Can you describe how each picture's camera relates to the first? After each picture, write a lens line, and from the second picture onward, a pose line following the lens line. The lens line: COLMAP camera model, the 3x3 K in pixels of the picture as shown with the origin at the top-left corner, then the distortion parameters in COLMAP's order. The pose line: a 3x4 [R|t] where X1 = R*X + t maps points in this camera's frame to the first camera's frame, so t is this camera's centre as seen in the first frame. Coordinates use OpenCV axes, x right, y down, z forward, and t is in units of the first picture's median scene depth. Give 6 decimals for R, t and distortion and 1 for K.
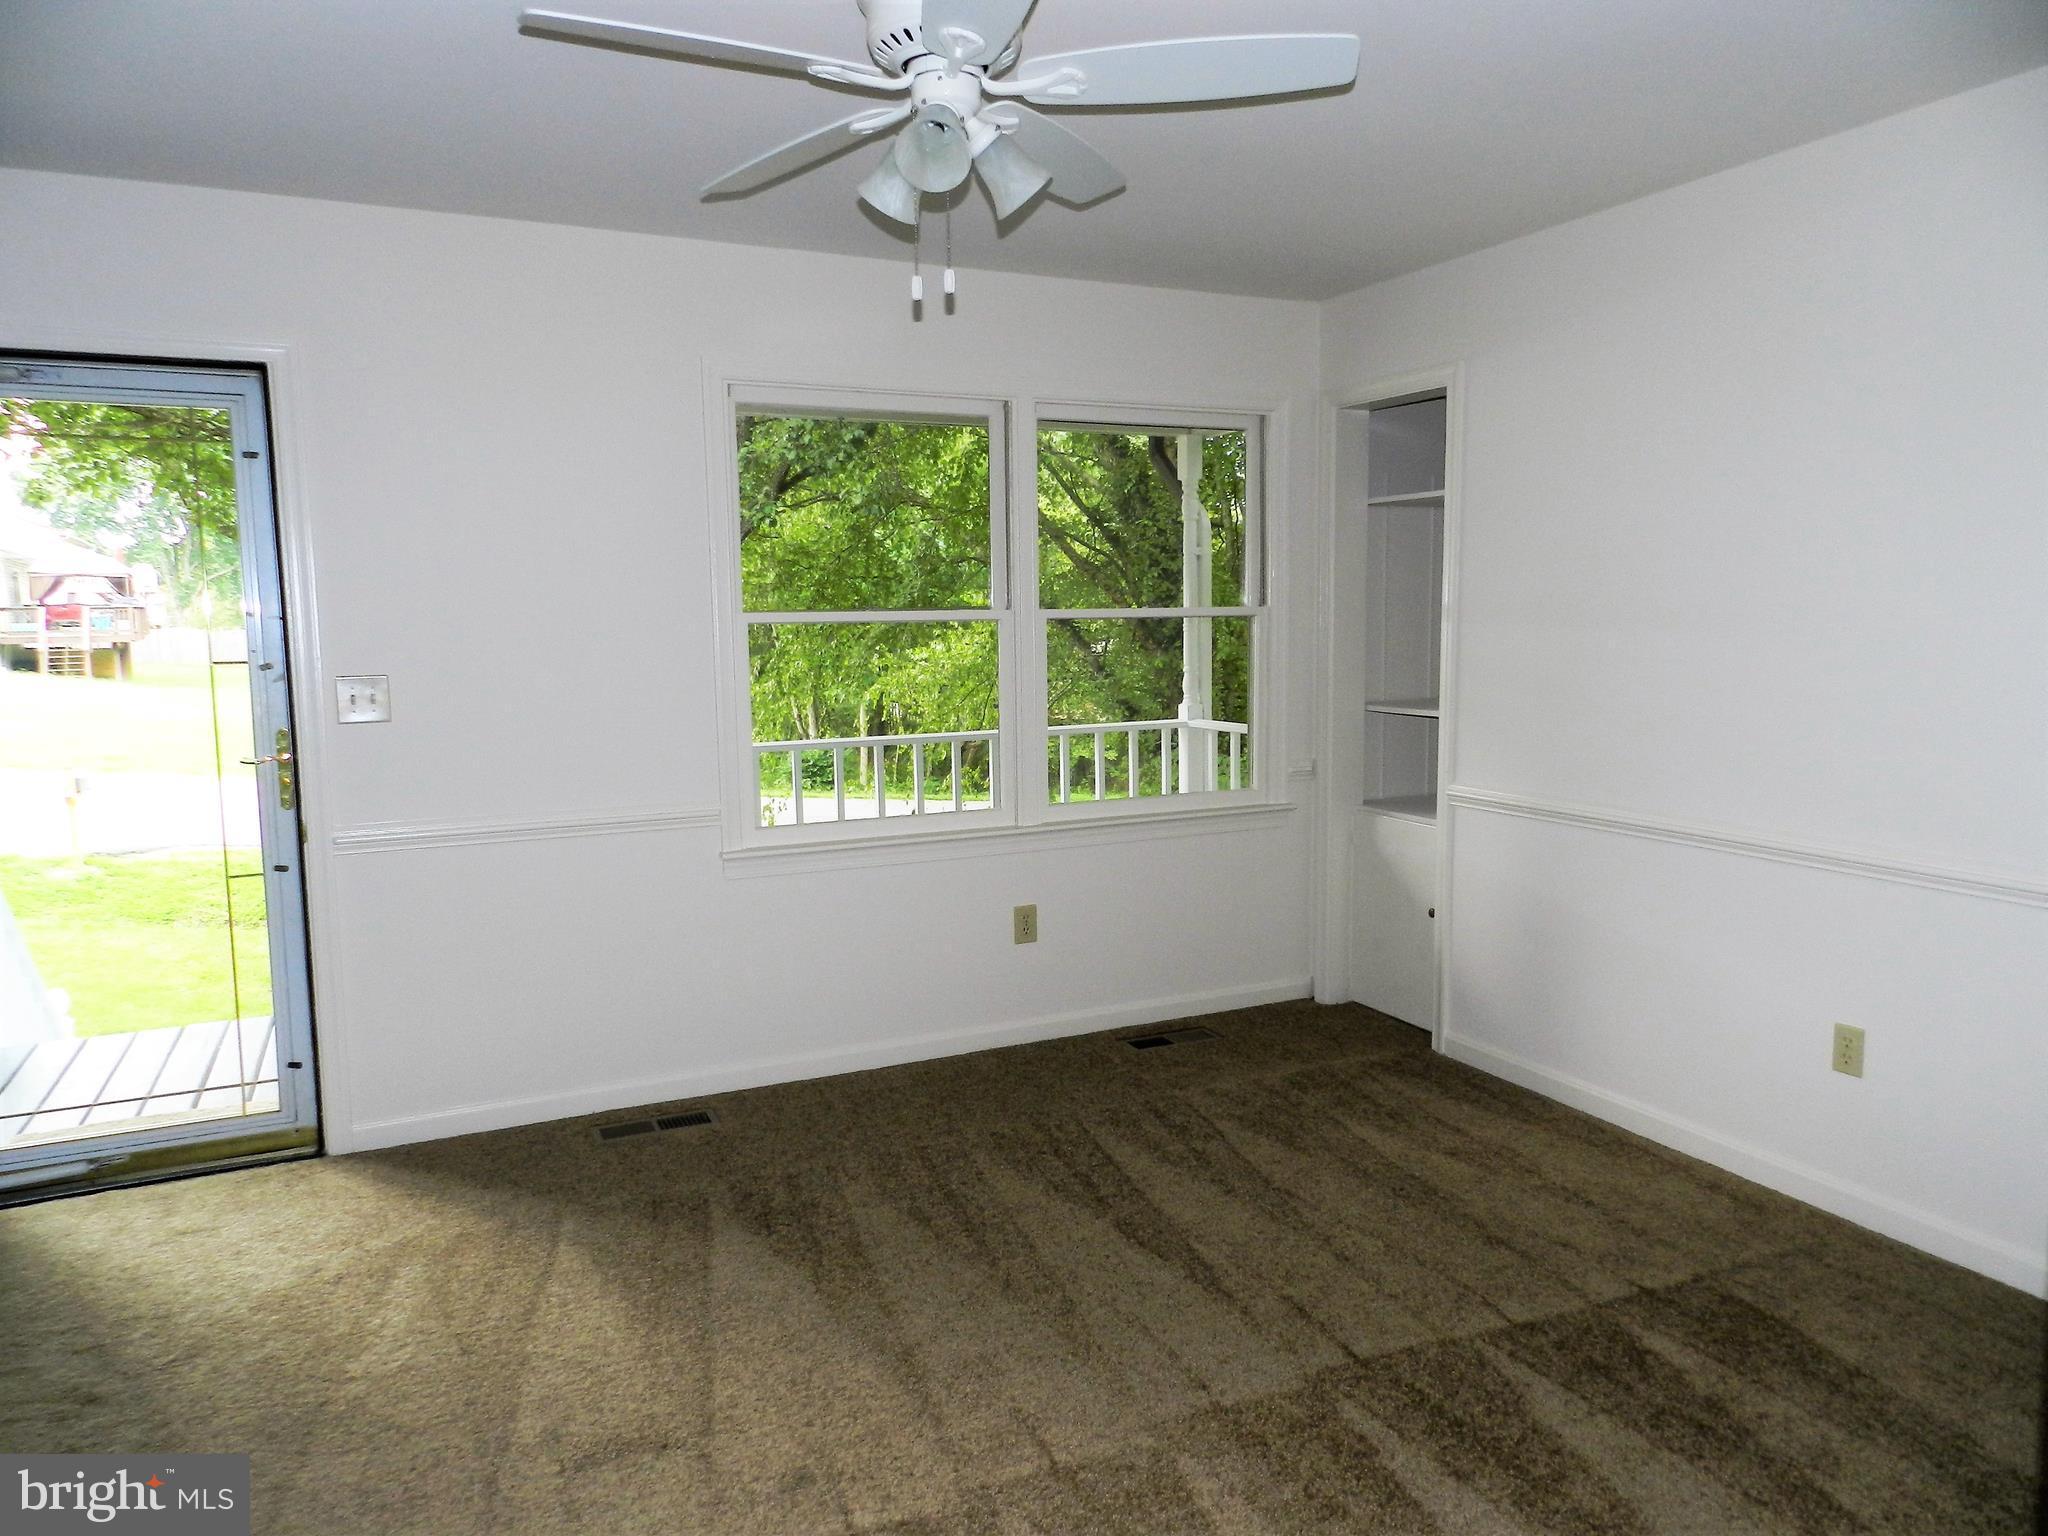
lens RADIAL K [[1462.7, 0, 1037.9], [0, 1462.7, 760.0], [0, 0, 1]] dist [0.024789, -0.006781]
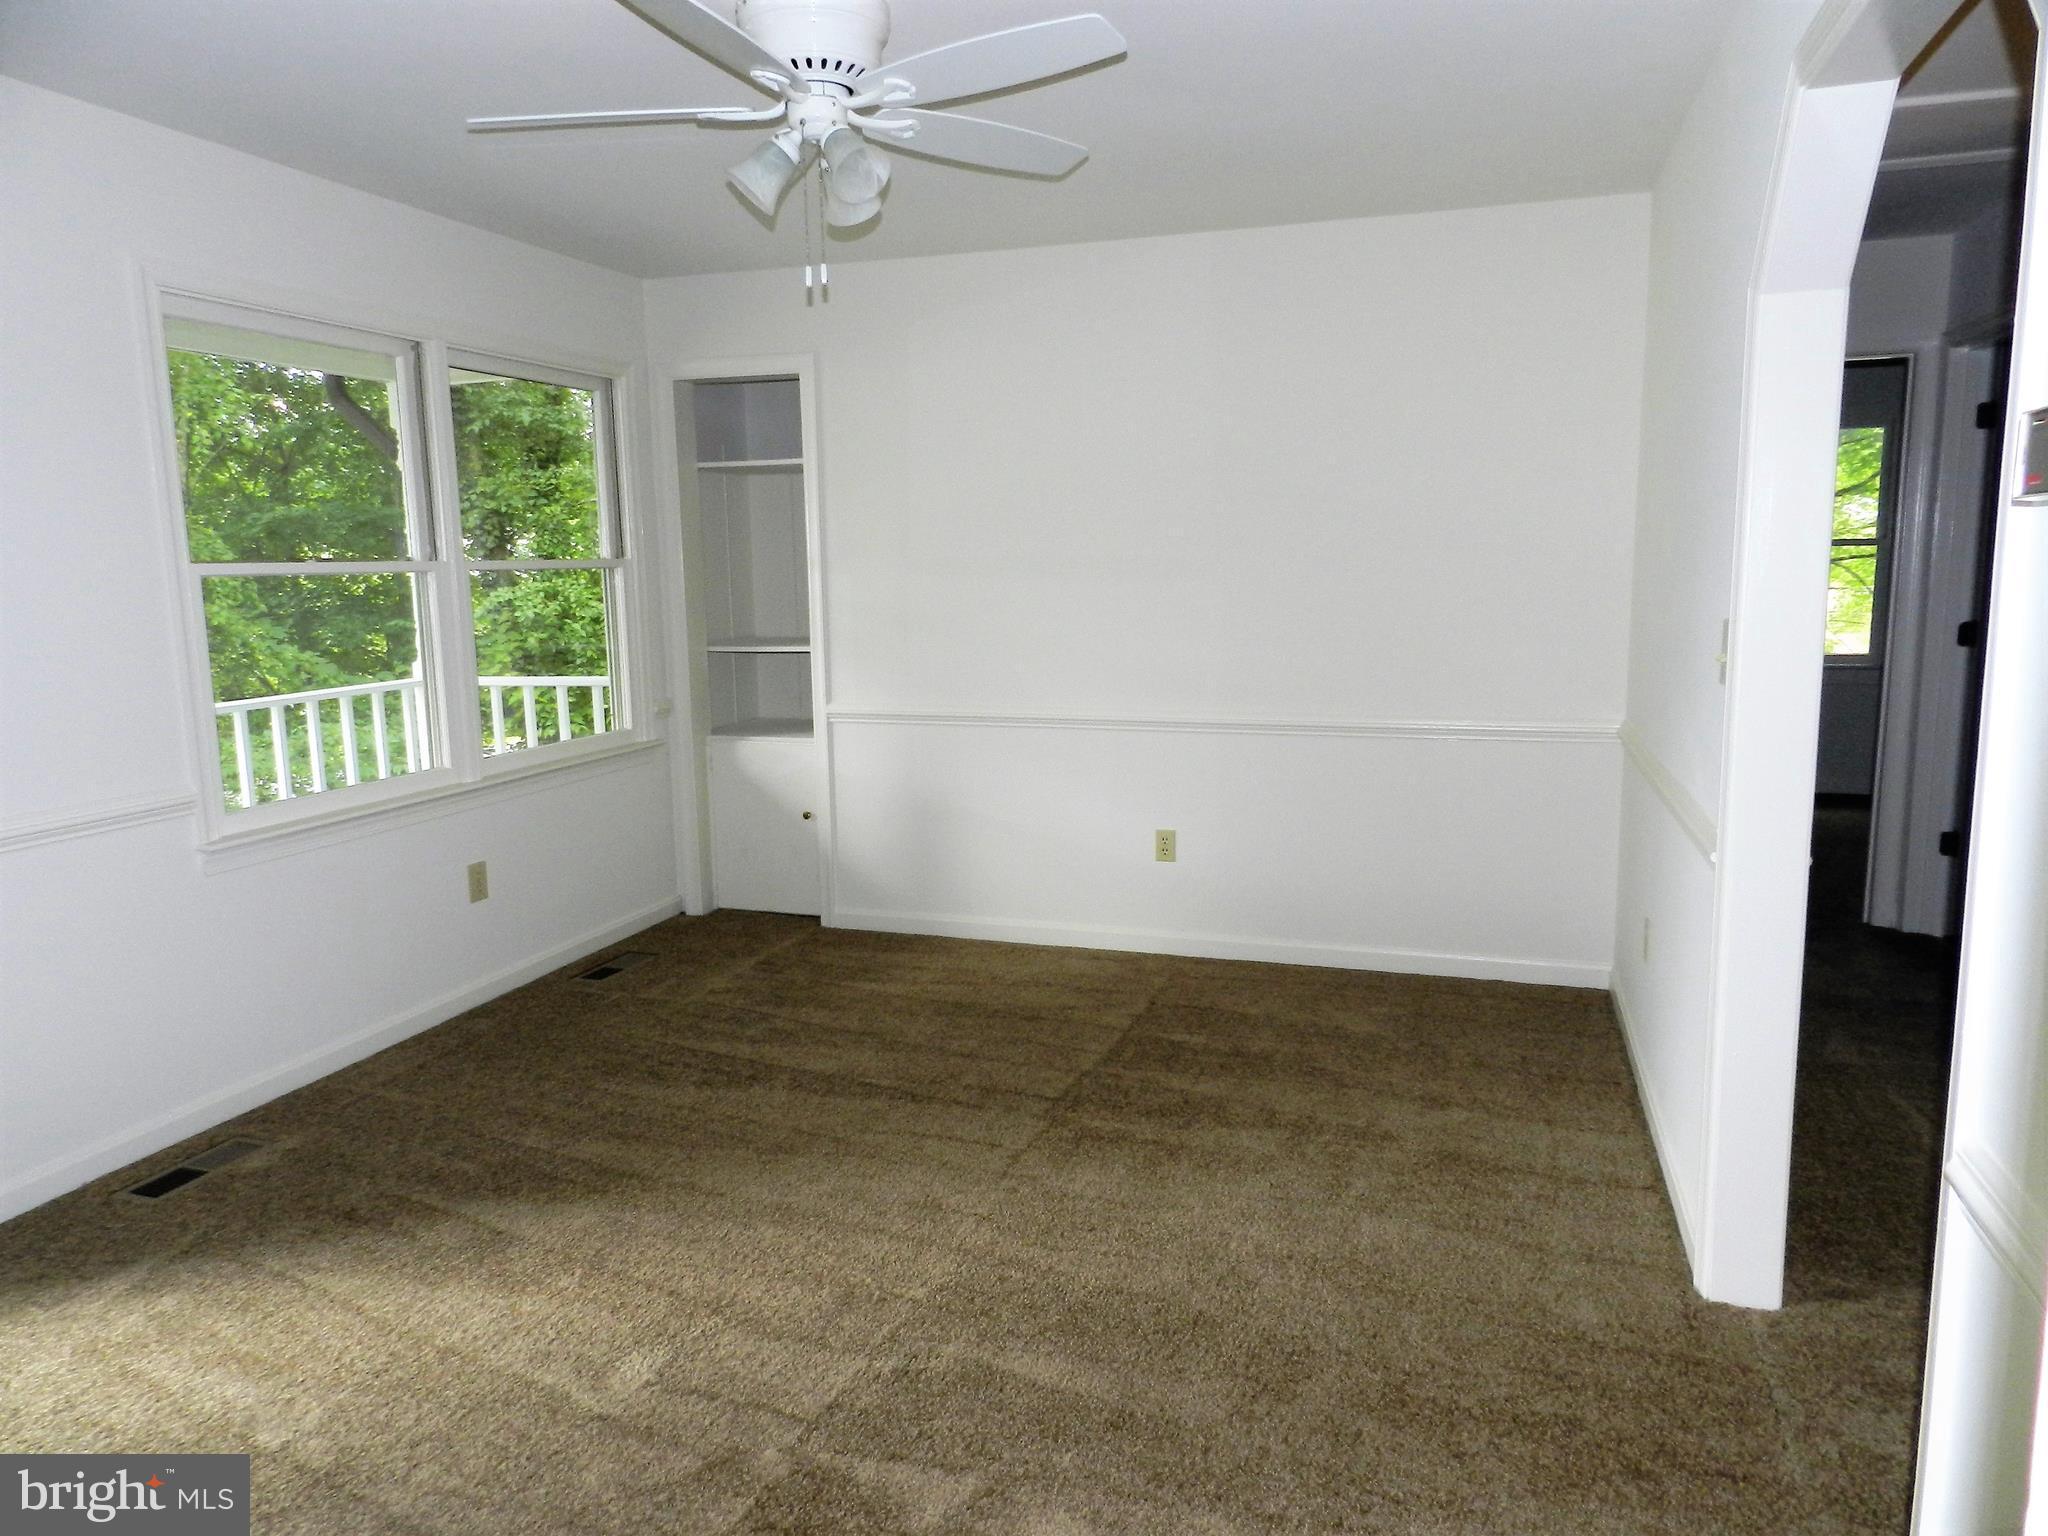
lens RADIAL K [[1462.7, 0, 1066.3], [0, 1462.7, 777.1], [0, 0, 1]] dist [0.024789, -0.006781]
pose [[0.655674, -0.110837, 0.746864, -0.504697], [0.084037, 0.993734, 0.073698, 0.002297], [-0.750352, 0.014442, 0.660880, 0.048228]]
